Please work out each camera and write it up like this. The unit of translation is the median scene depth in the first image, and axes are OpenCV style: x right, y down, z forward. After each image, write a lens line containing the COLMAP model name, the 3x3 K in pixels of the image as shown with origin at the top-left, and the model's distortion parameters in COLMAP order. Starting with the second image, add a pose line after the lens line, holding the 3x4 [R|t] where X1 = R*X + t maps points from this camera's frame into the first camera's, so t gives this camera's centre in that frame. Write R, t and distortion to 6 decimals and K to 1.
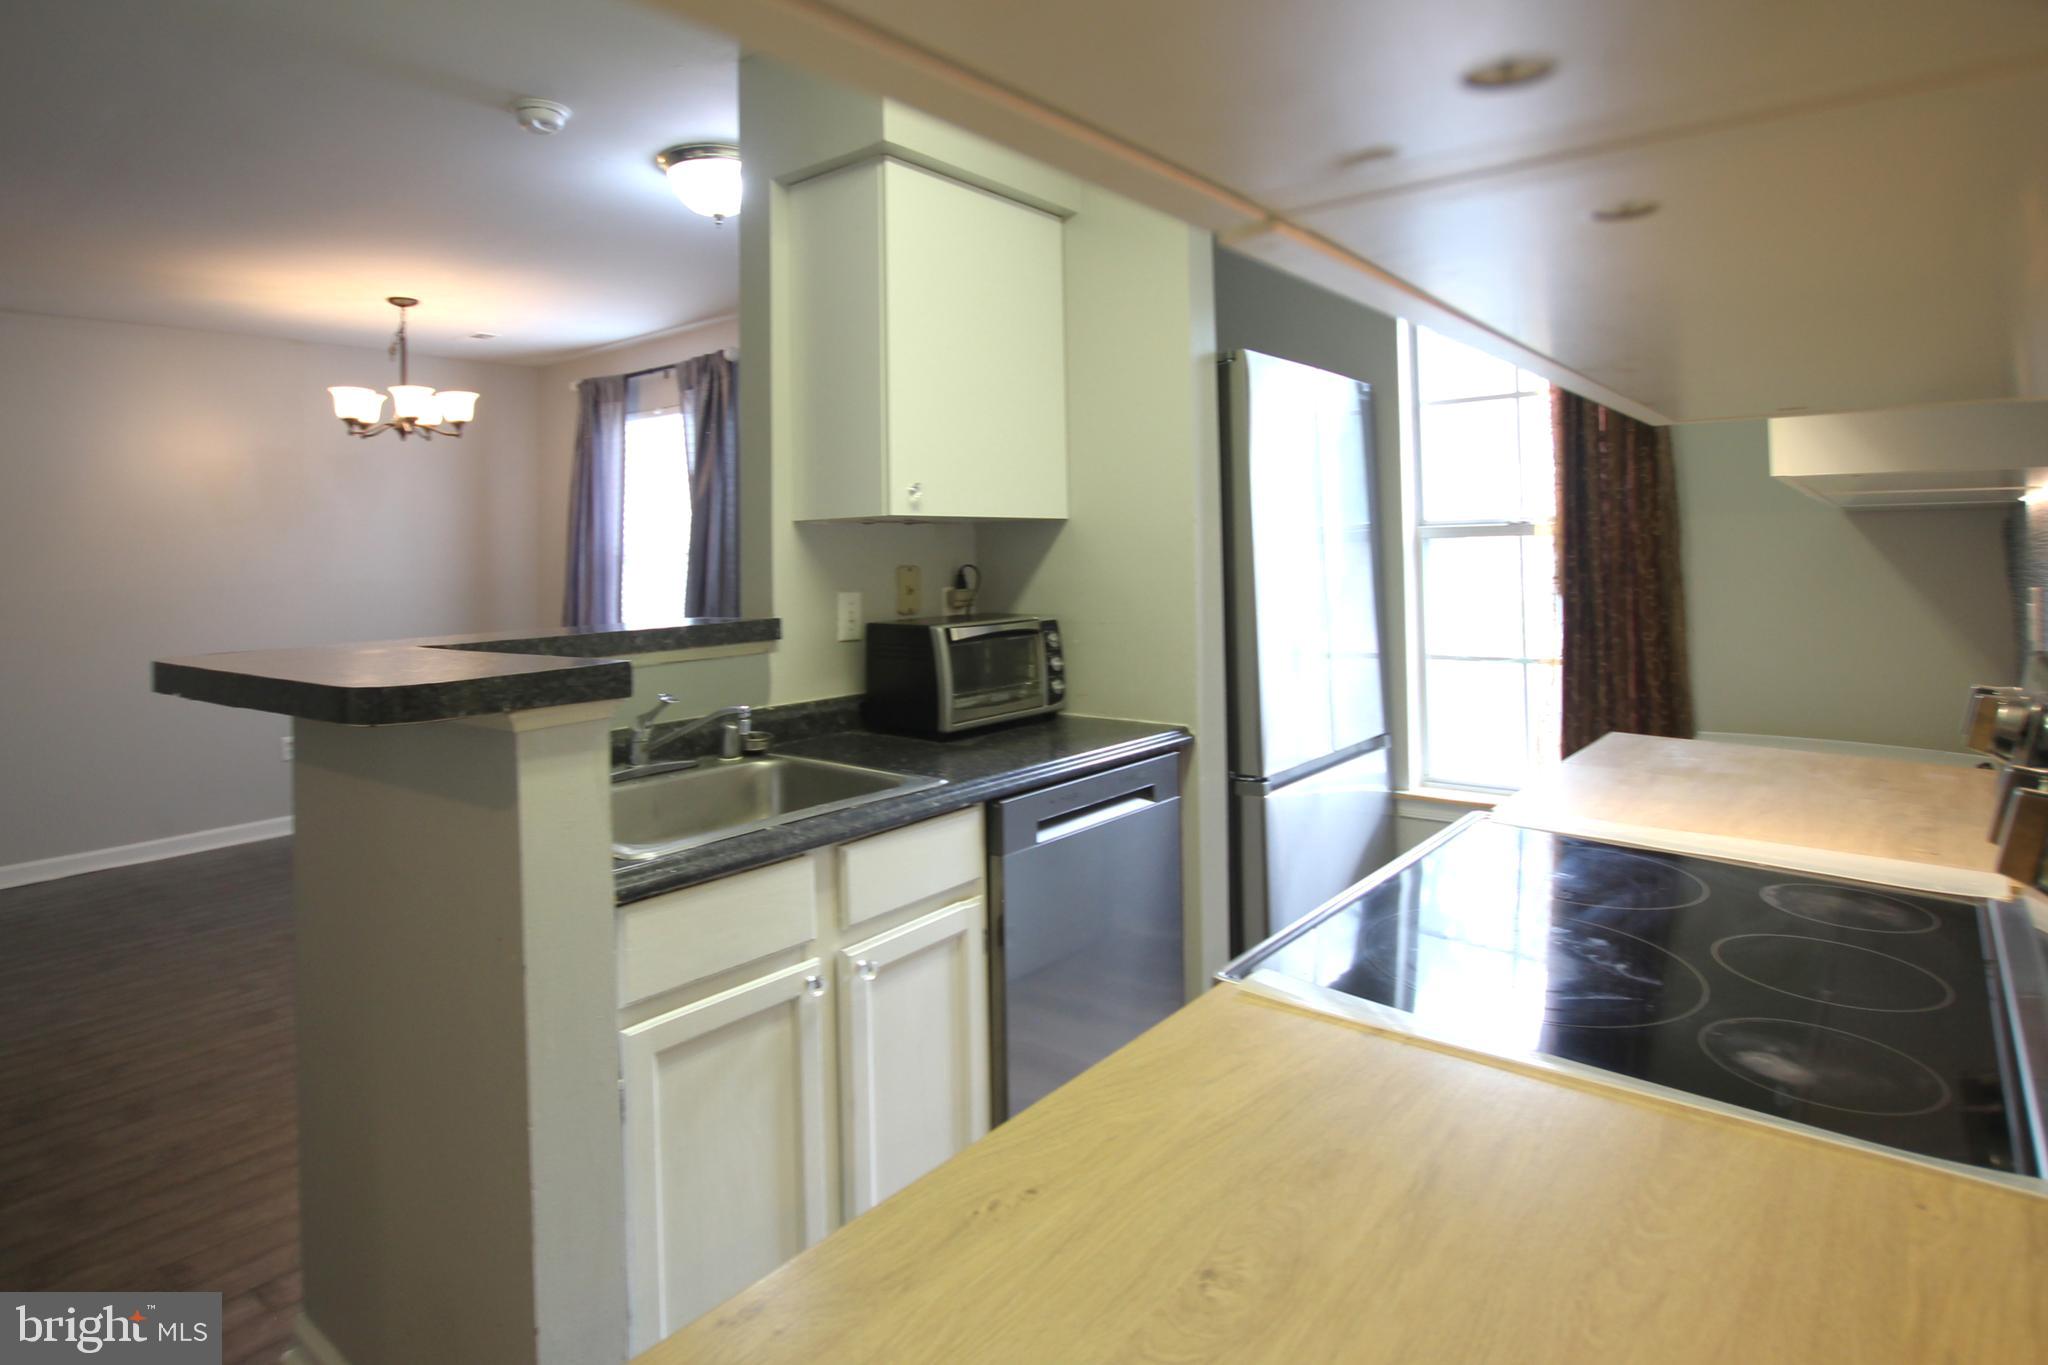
lens RADIAL K [[1061.6, 0, 1001.2], [0, 1061.6, 518.1], [0, 0, 1]] dist [0.002497, -0.000060]
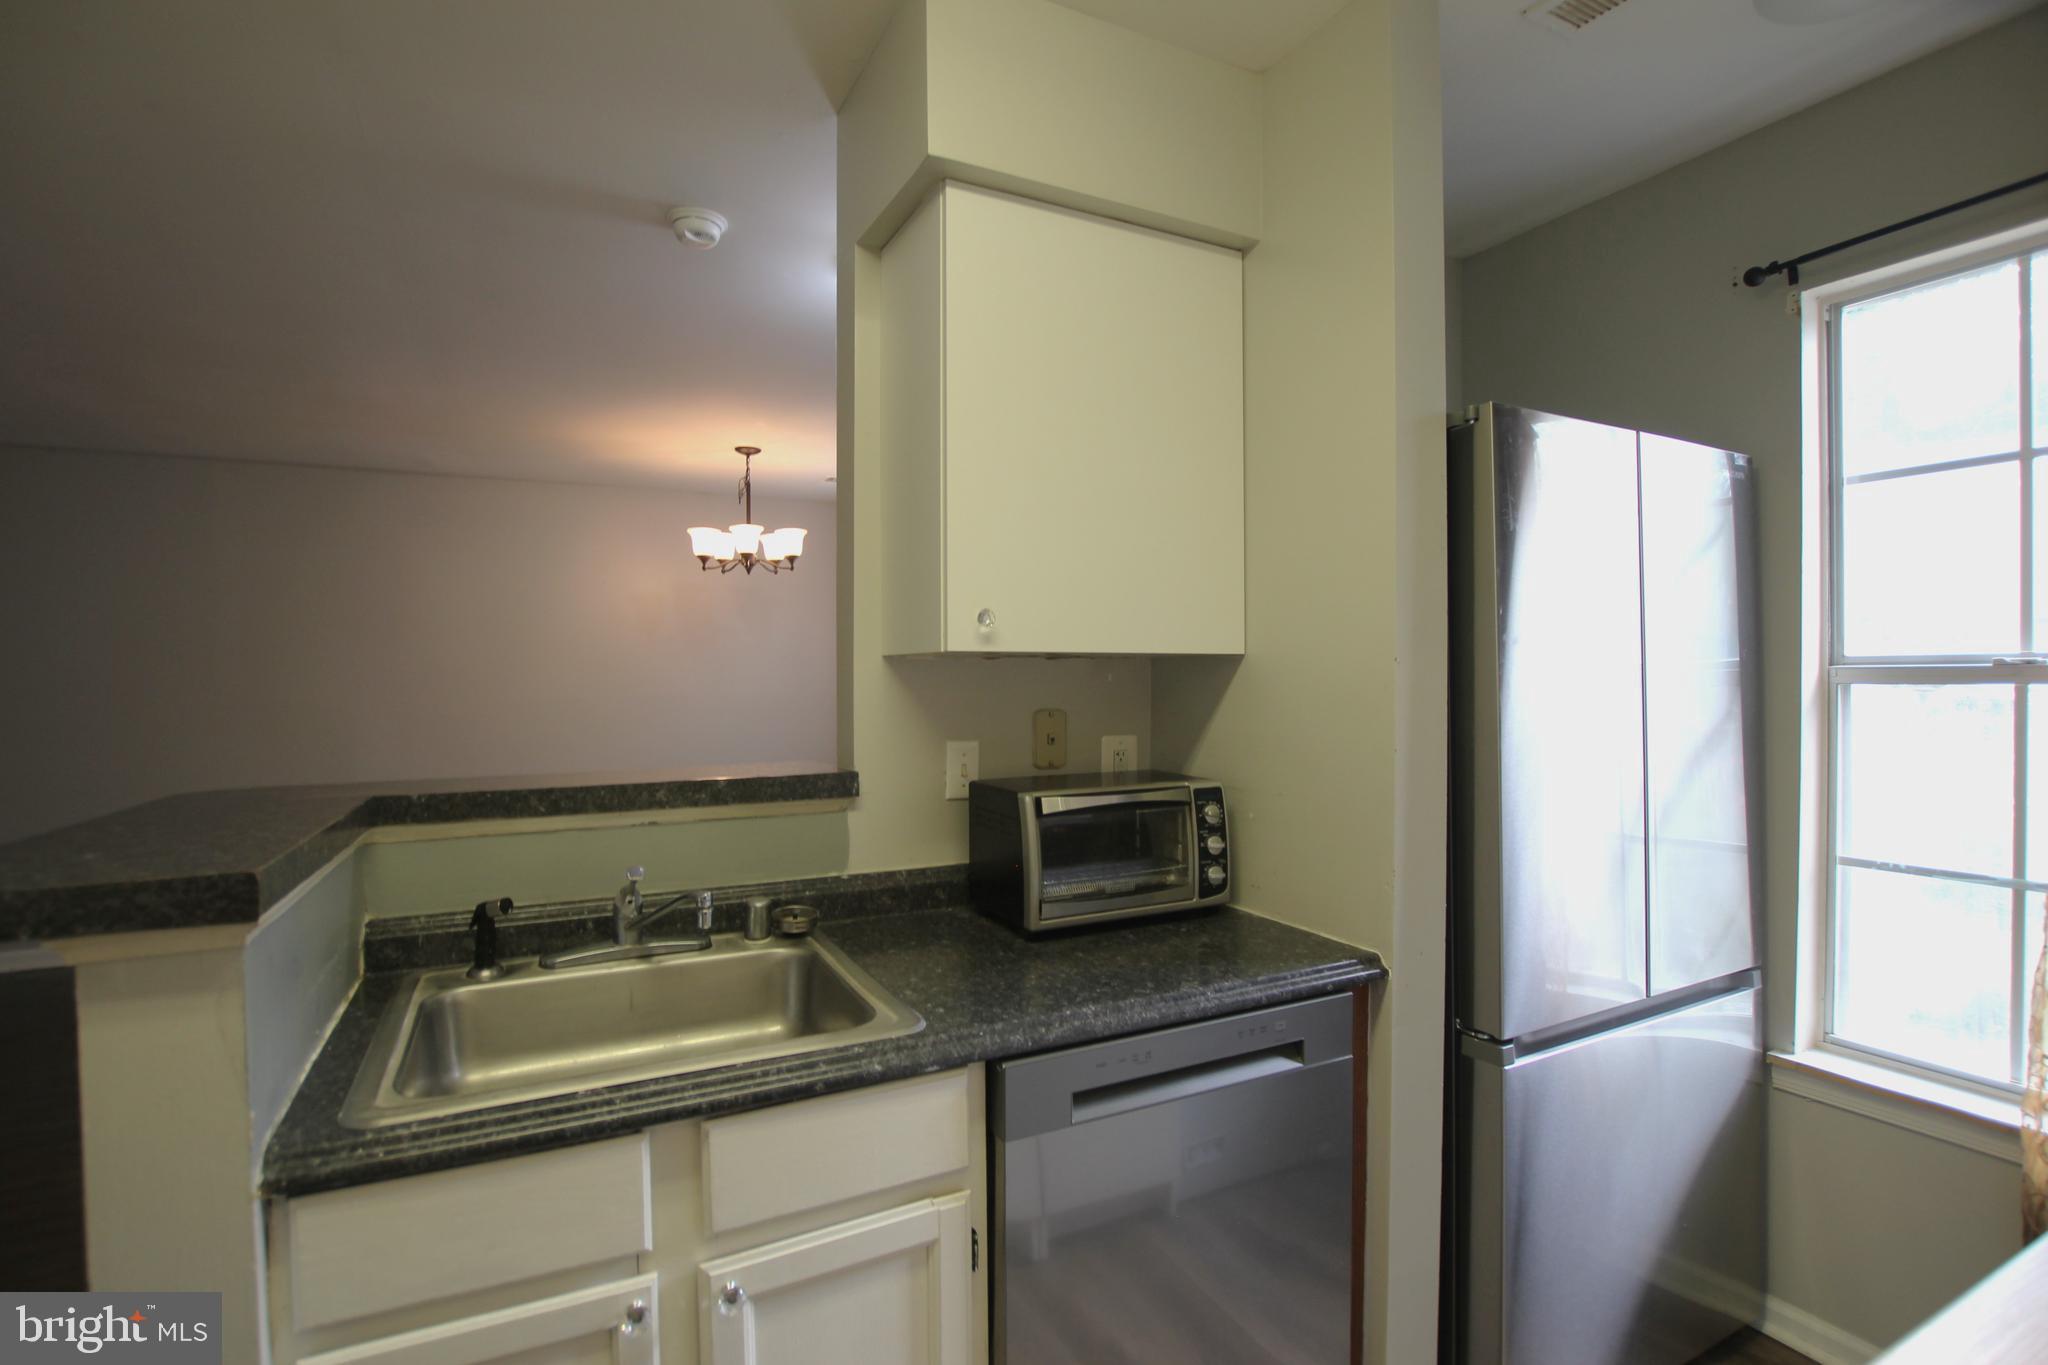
lens RADIAL K [[963.3, 0, 1019.0], [0, 963.3, 686.7], [0, 0, 1]] dist [-0.016720, -0.000081]
pose [[0.927121, 0.020566, -0.374197, 0.179158], [-0.001978, 0.998748, 0.049991, -0.010675], [0.374757, -0.045607, 0.926001, 0.315844]]
